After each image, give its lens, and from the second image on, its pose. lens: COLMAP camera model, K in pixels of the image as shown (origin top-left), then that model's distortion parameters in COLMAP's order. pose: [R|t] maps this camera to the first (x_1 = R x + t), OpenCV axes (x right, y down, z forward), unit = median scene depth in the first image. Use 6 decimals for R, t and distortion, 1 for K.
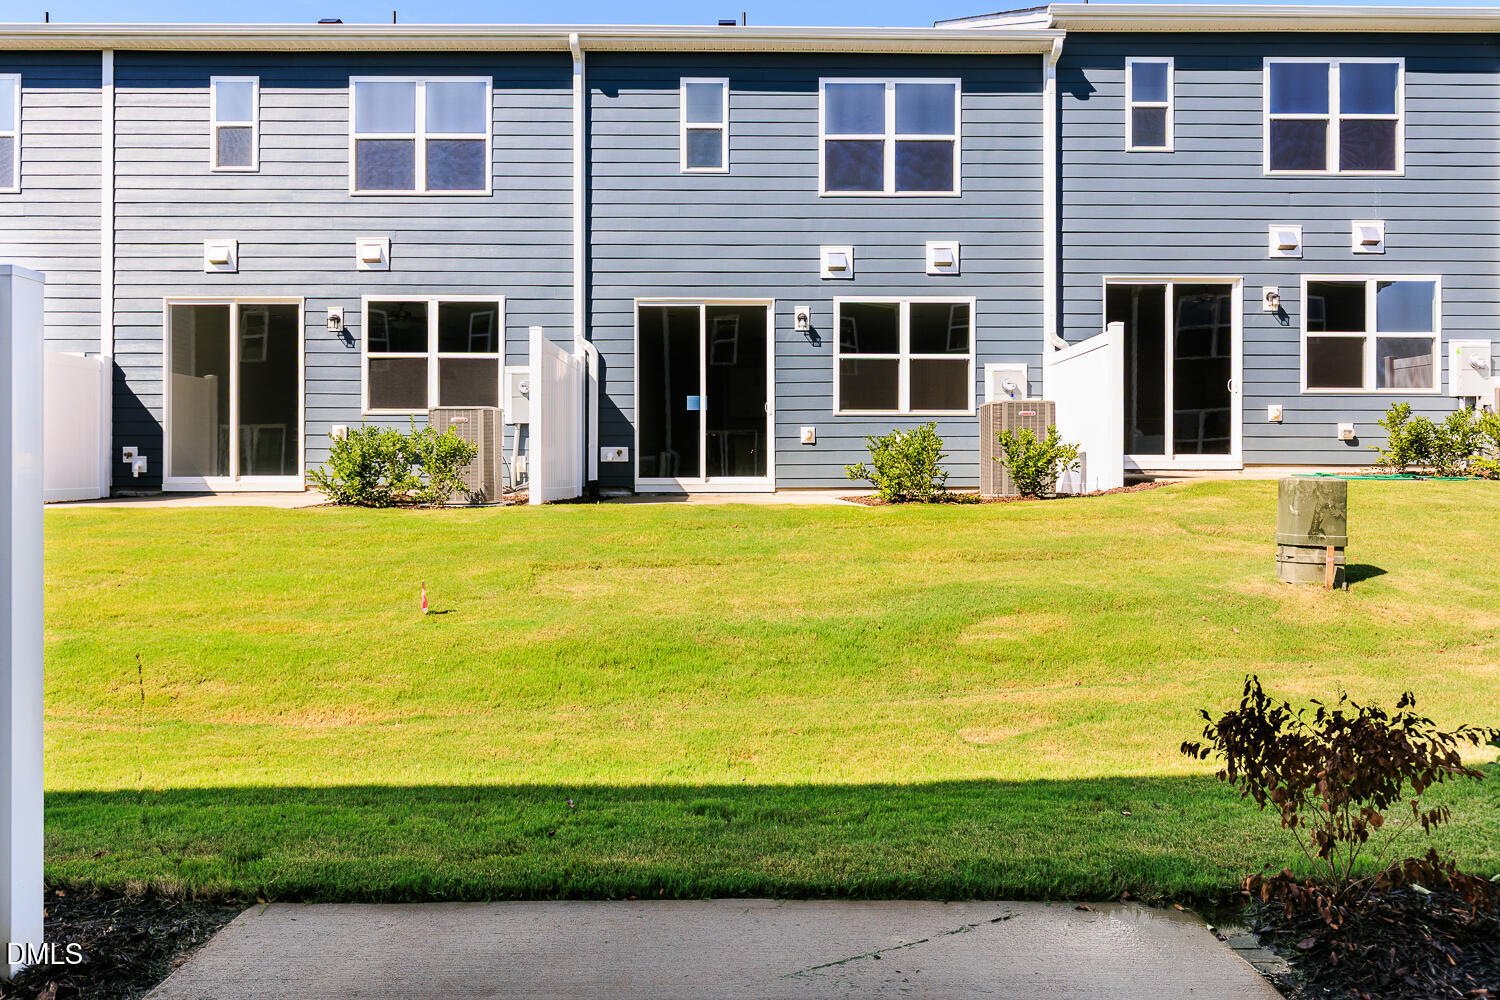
lens RADIAL K [[1025.8, 0, 758.0], [0, 1025.8, 484.3], [0, 0, 1]] dist [0.000641, 0.000833]
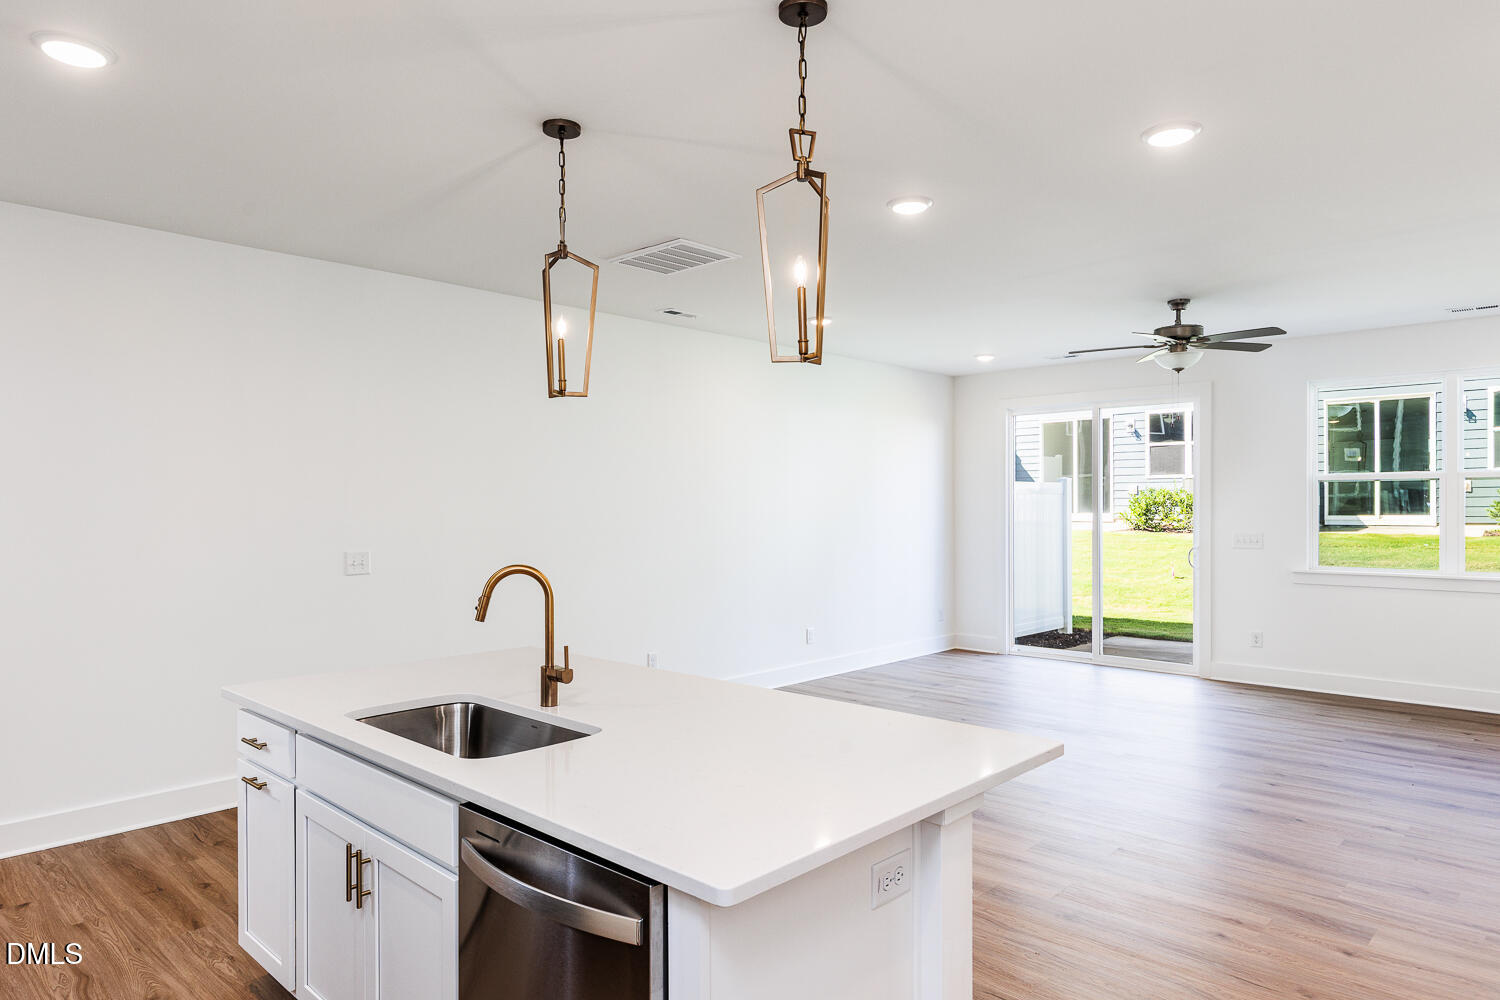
lens RADIAL K [[933.7, 0, 757.0], [0, 933.7, 499.1], [0, 0, 1]] dist [0.025359, -0.002023]
pose [[0.723548, -0.007028, -0.690239, 0.246520], [0.001307, 0.999960, -0.008812, -0.019522], [0.690273, 0.005473, 0.723528, -0.636411]]
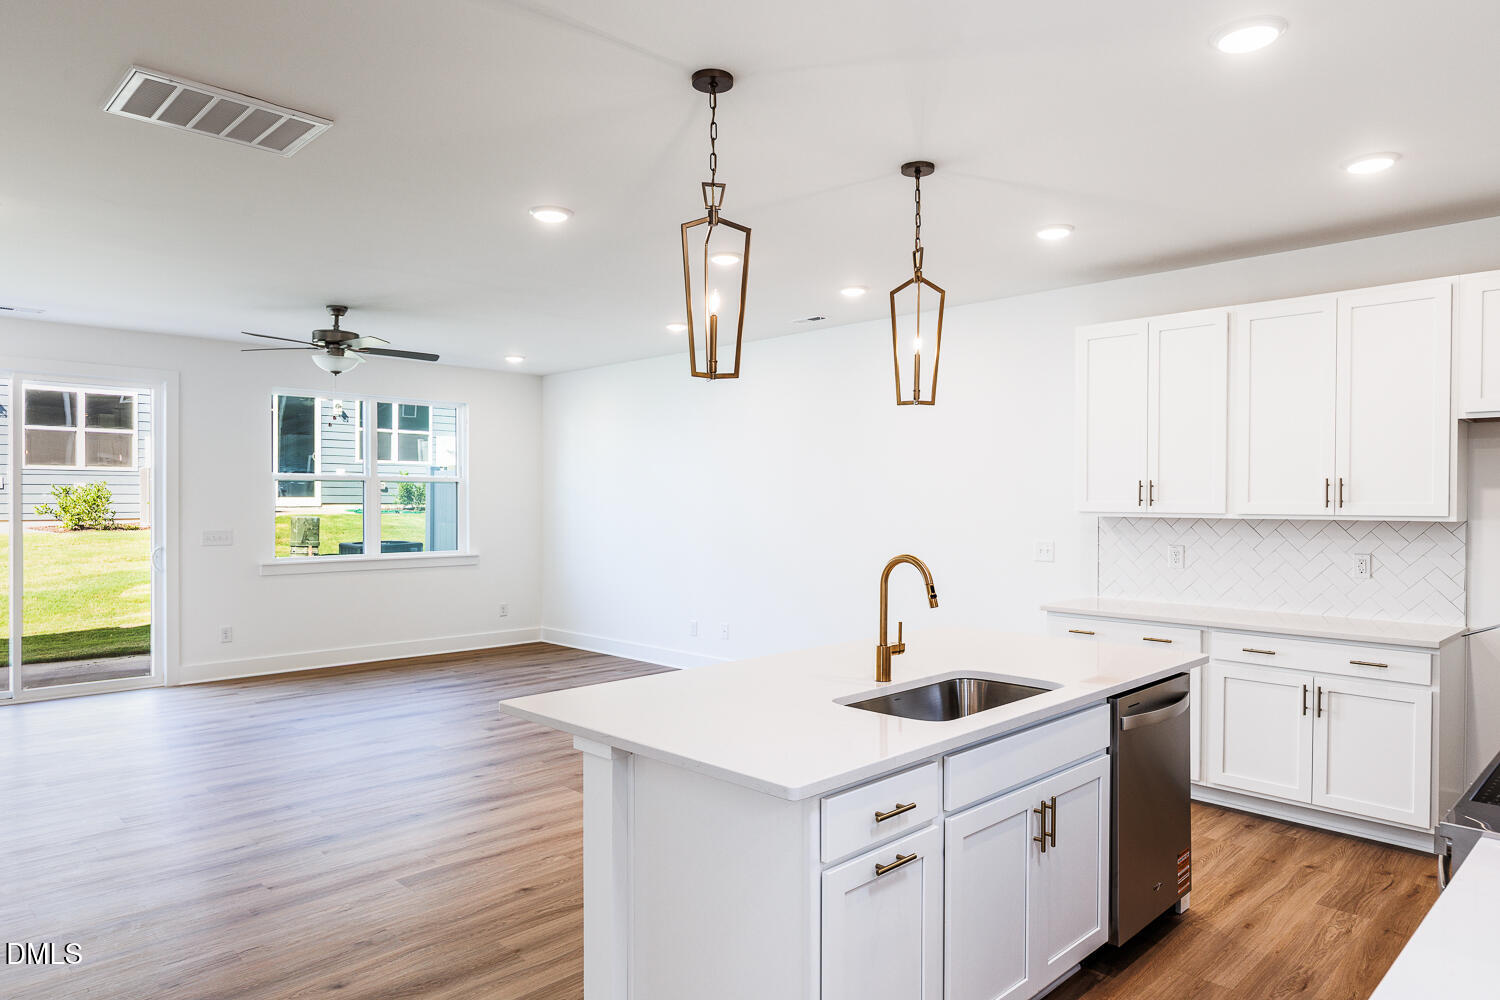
lens RADIAL K [[948.3, 0, 754.2], [0, 948.3, 496.9], [0, 0, 1]] dist [0.004585, 0.002045]
pose [[0.717287, 0.001840, 0.696776, -0.116957], [0.002779, 0.999981, -0.005501, -0.019200], [-0.696773, 0.005883, 0.717268, -0.660408]]
